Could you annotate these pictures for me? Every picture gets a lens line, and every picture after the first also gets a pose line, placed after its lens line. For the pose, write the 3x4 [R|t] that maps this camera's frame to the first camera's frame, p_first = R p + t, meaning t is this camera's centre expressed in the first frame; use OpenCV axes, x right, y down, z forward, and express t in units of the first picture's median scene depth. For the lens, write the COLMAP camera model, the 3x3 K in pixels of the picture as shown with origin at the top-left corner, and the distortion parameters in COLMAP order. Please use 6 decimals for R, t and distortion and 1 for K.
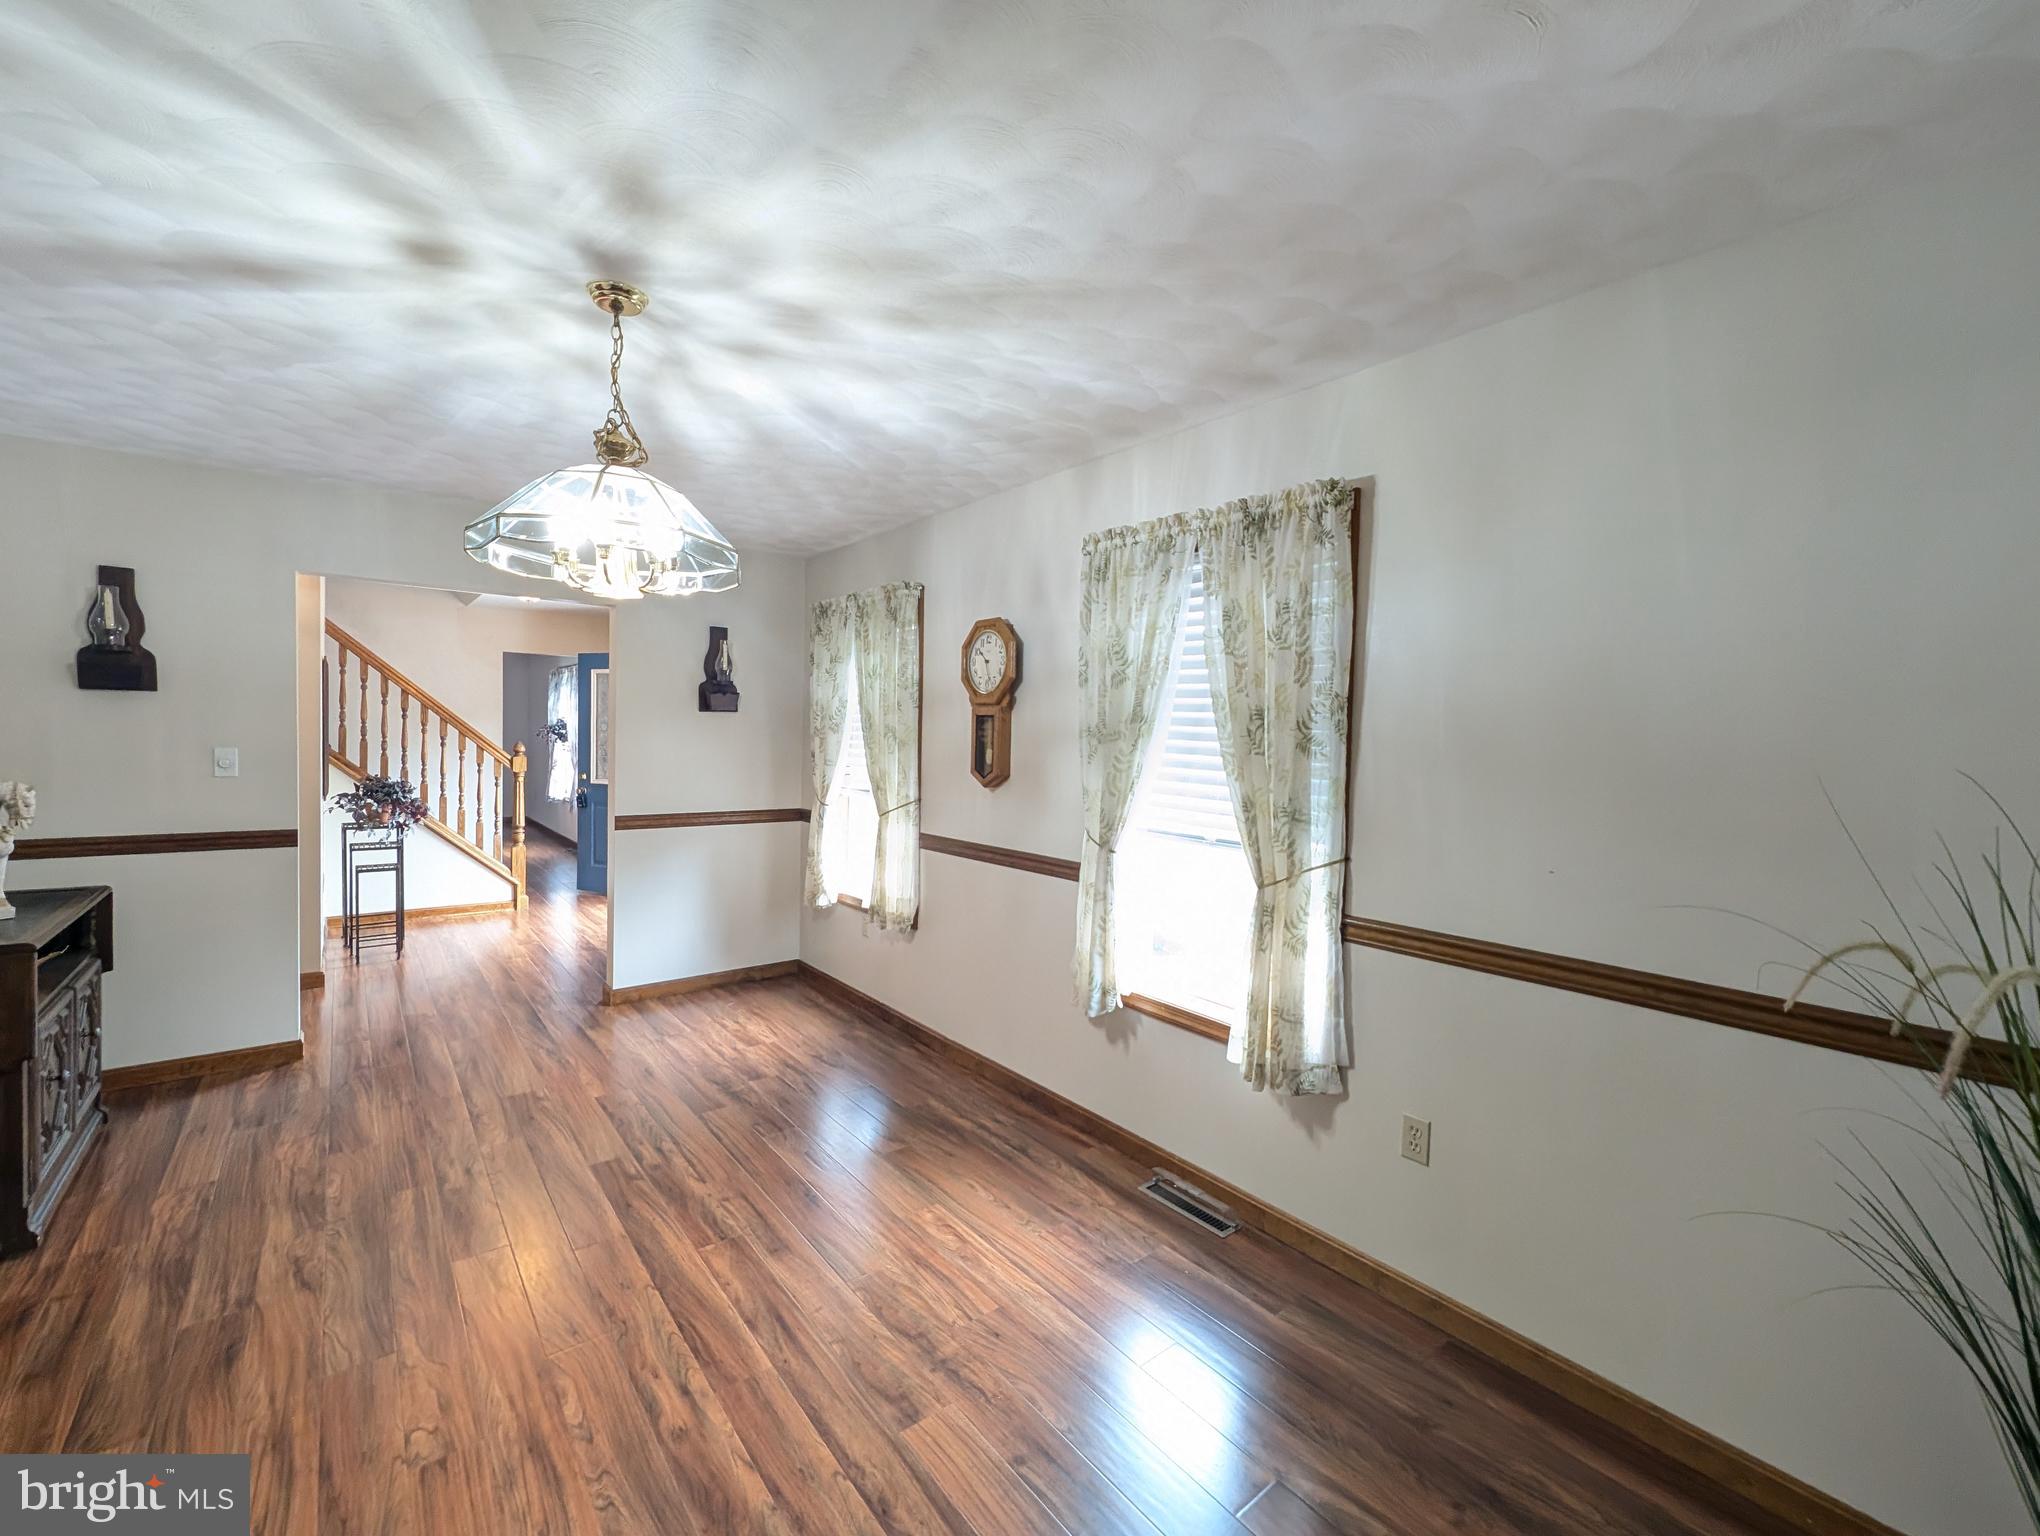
lens RADIAL K [[849.9, 0, 1020.0], [0, 849.9, 768.0], [0, 0, 1]] dist [-0.000080, -0.000197]
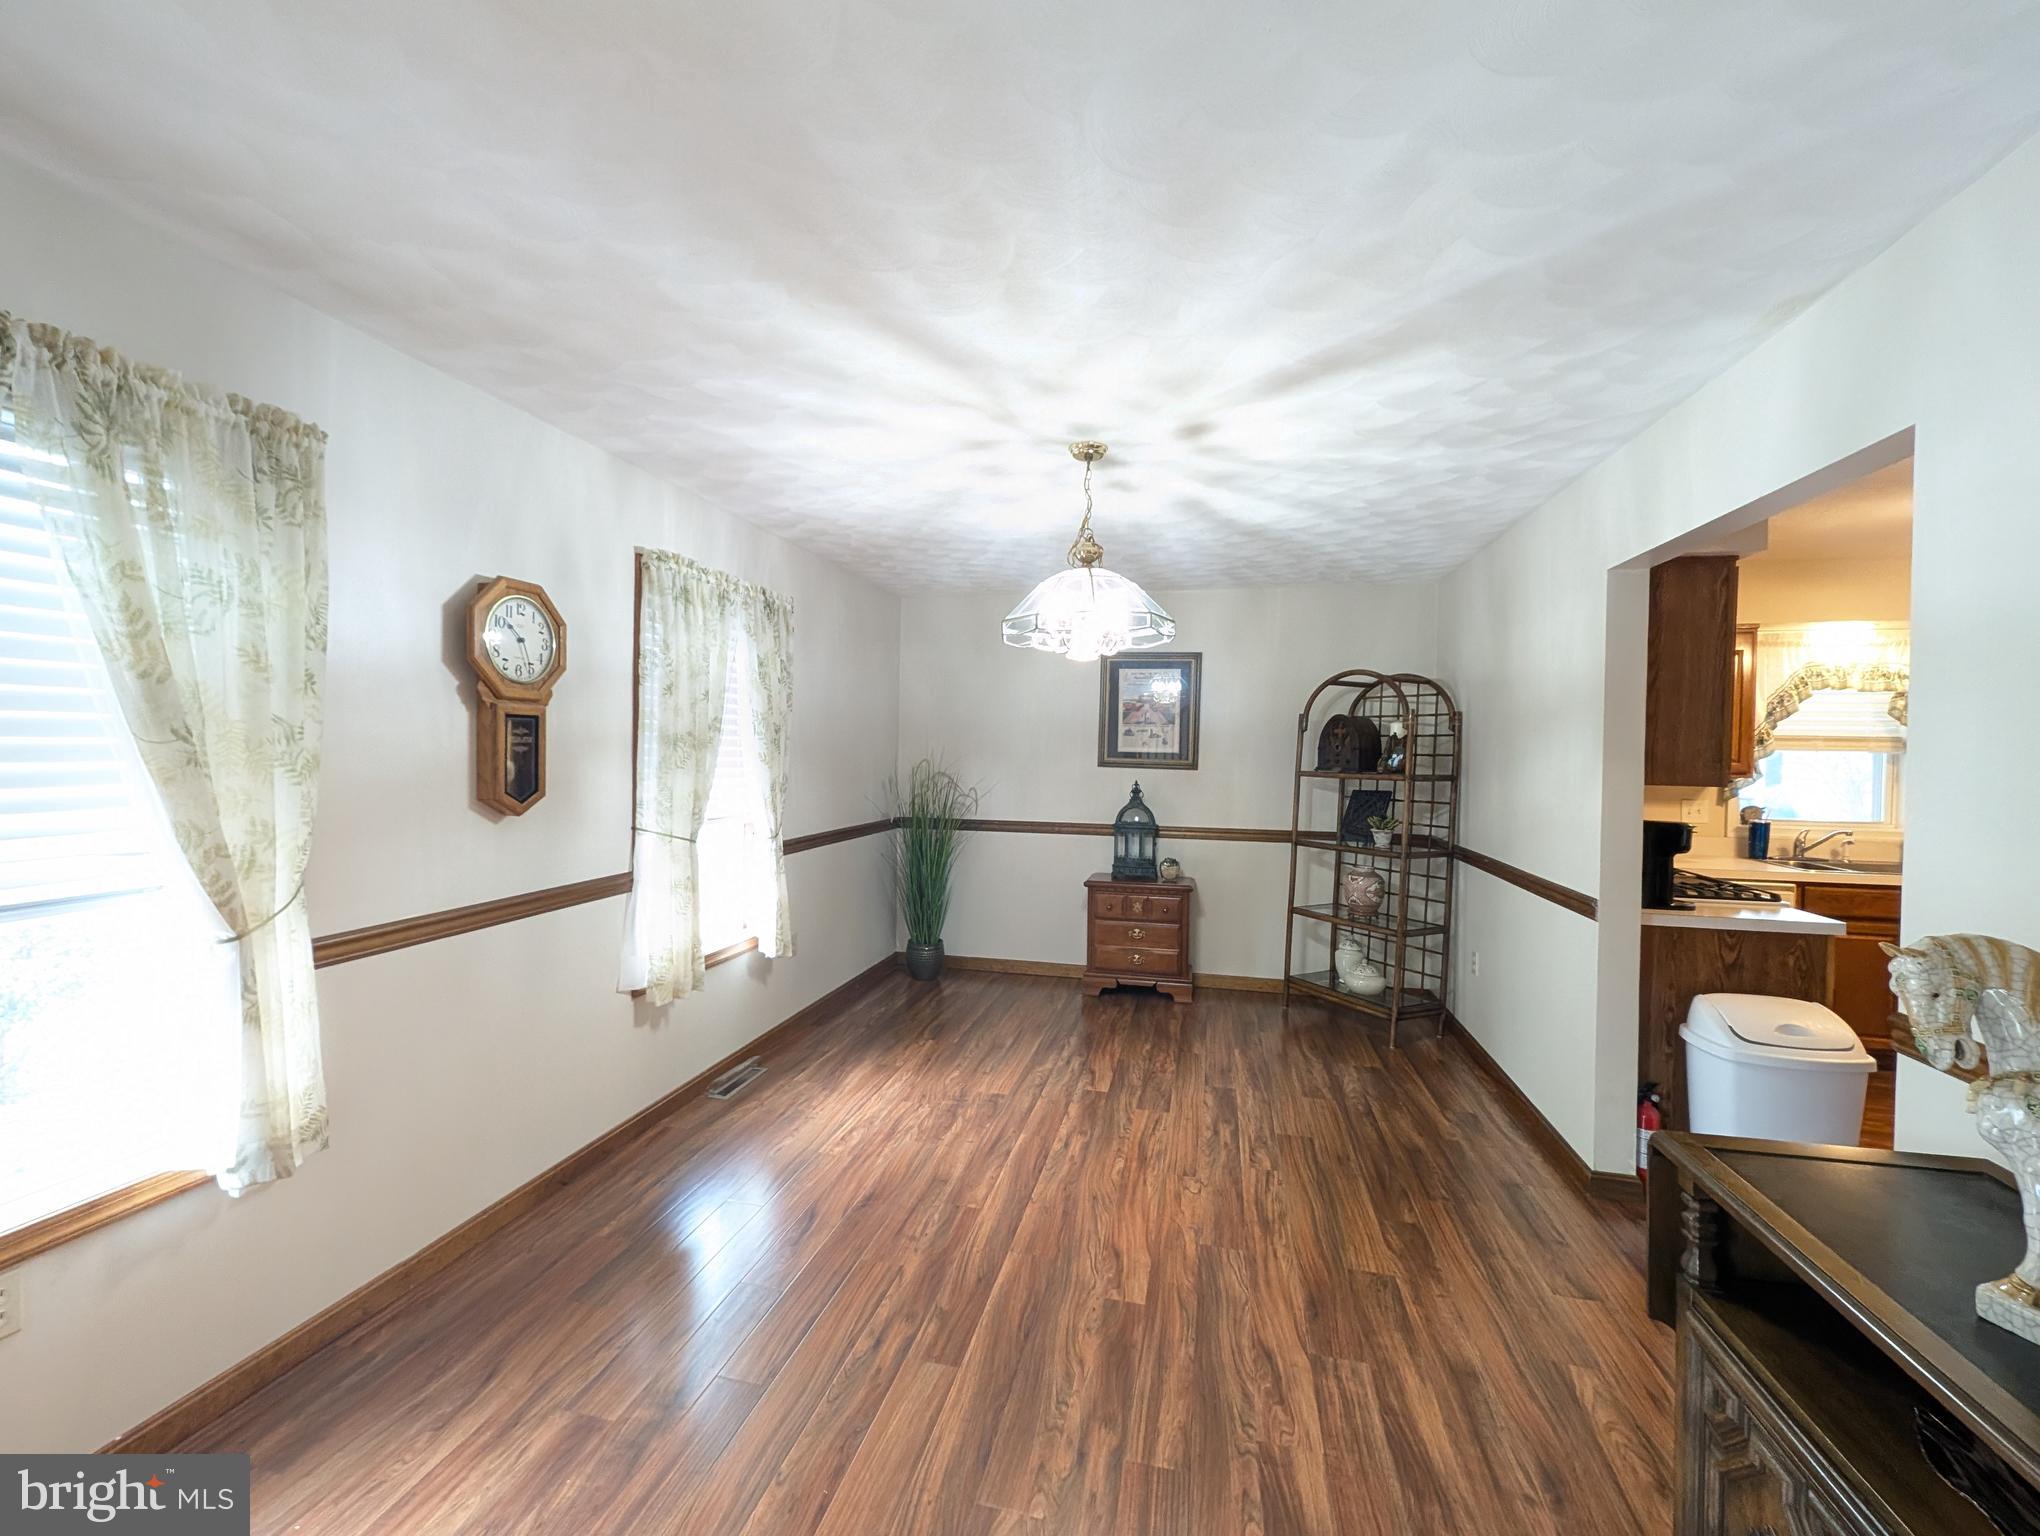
lens RADIAL K [[839.8, 0, 1030.0], [0, 839.8, 765.5], [0, 0, 1]] dist [0.000758, 0.000101]
pose [[-0.626476, -0.047684, 0.777981, -1.202771], [0.000794, 0.998087, 0.061814, -0.087051], [-0.779441, 0.039343, -0.625240, 1.547897]]
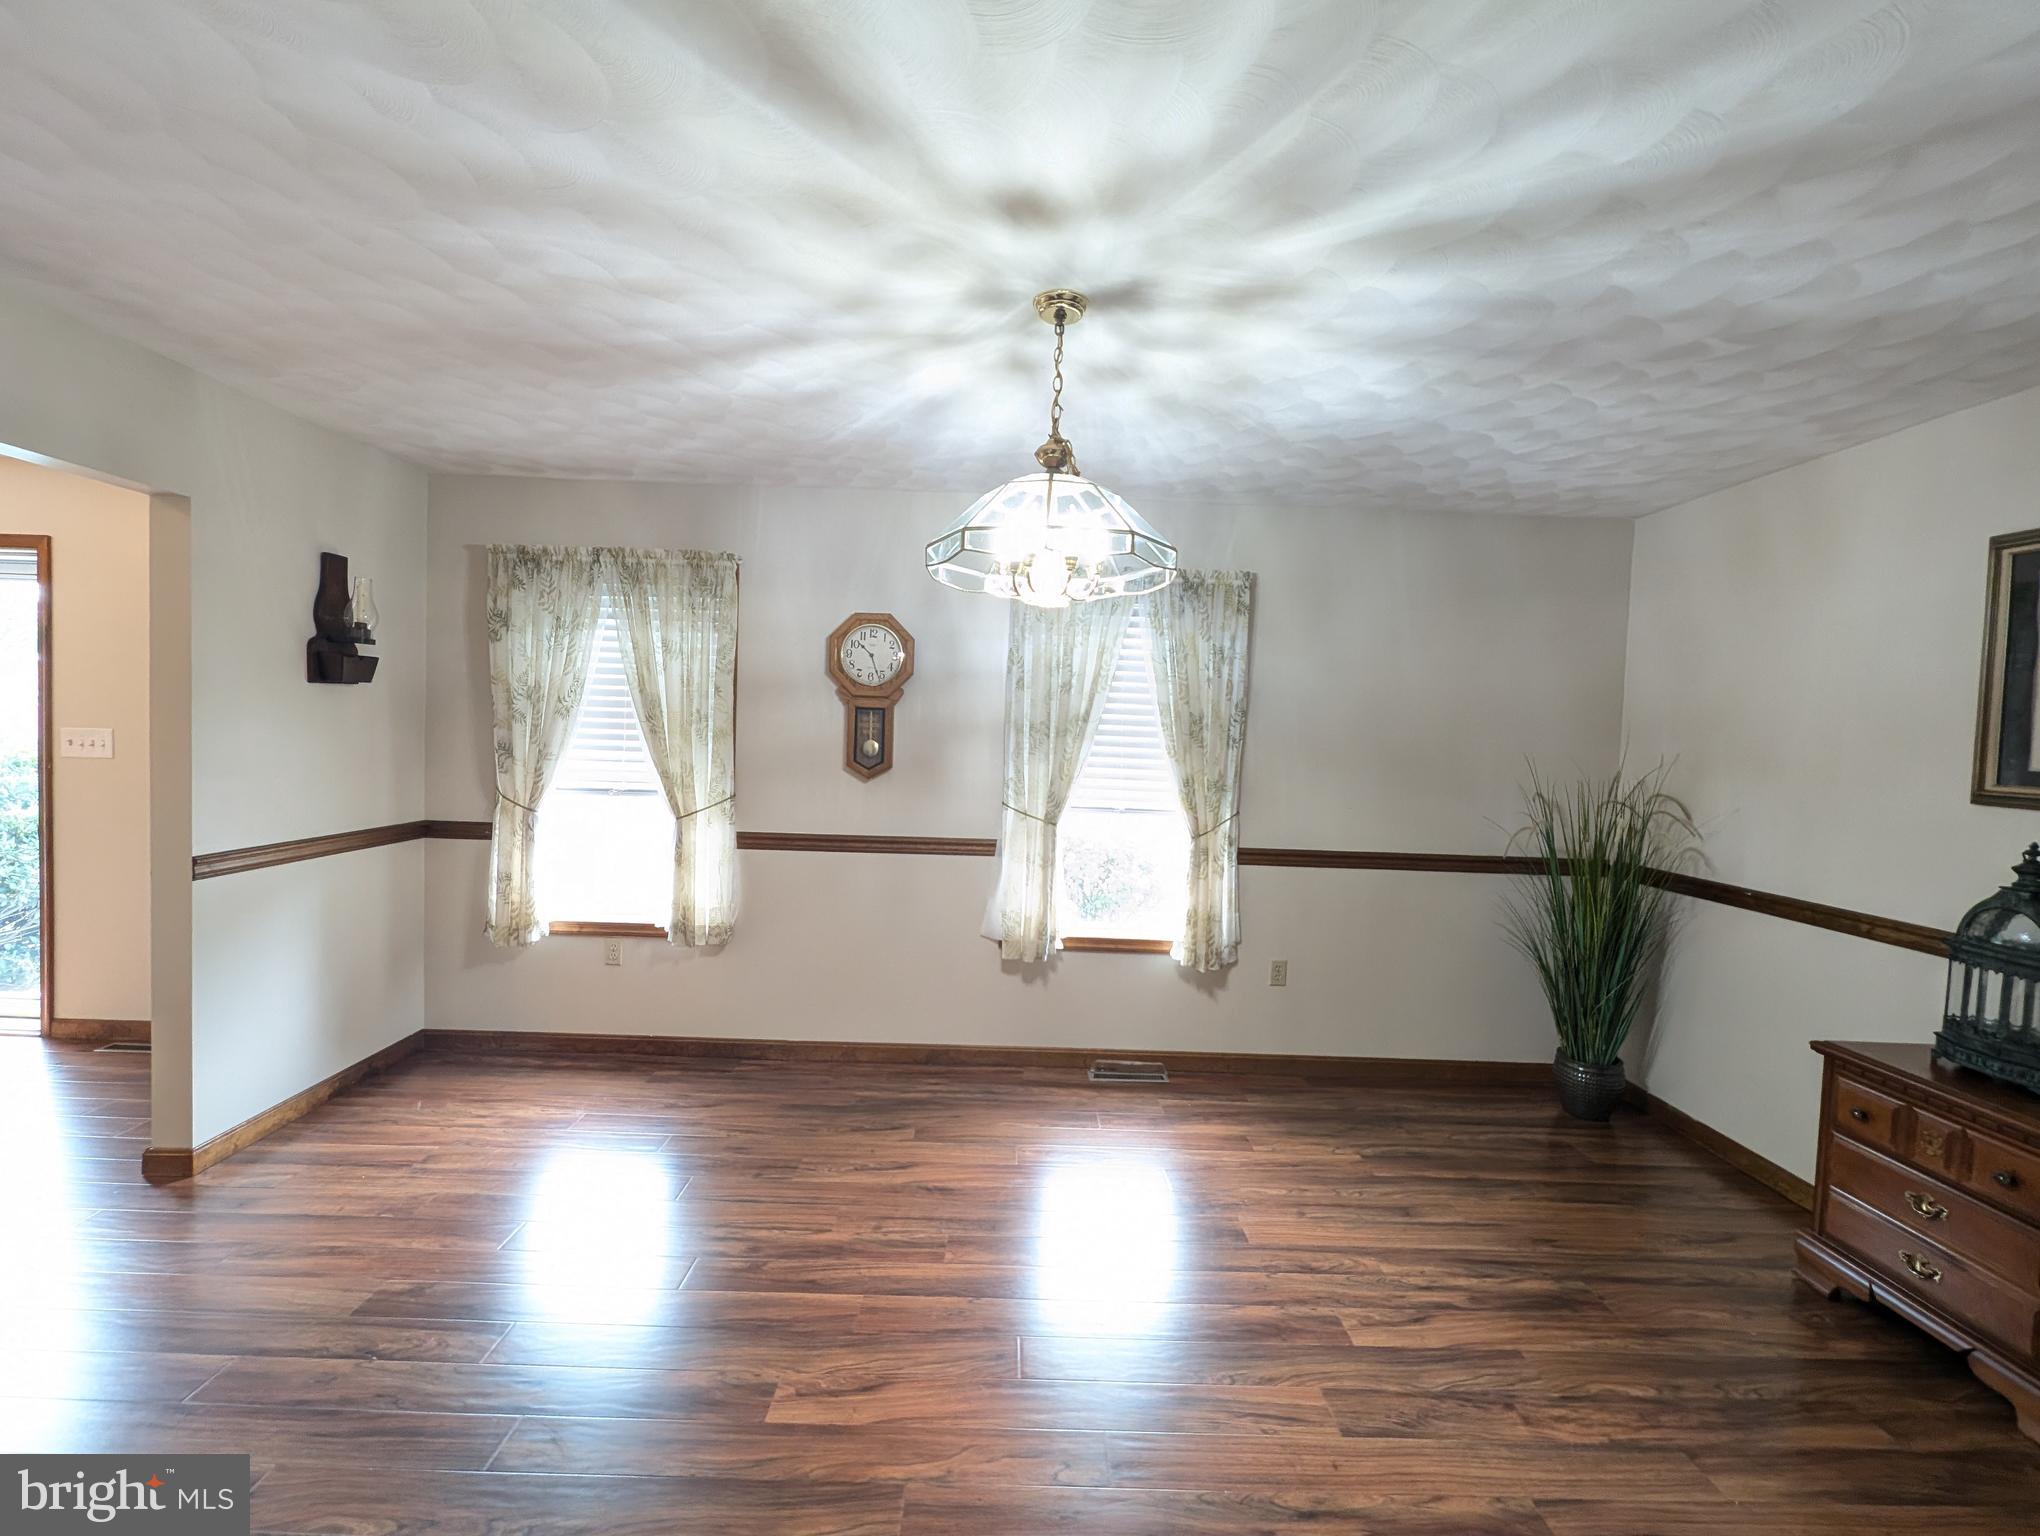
lens RADIAL K [[849.9, 0, 1020.0], [0, 849.9, 768.0], [0, 0, 1]] dist [-0.000080, -0.000197]
pose [[0.613936, -0.036733, 0.788501, -1.026435], [0.010131, 0.999201, 0.038660, -0.038145], [-0.789291, -0.015747, 0.613818, 0.322985]]
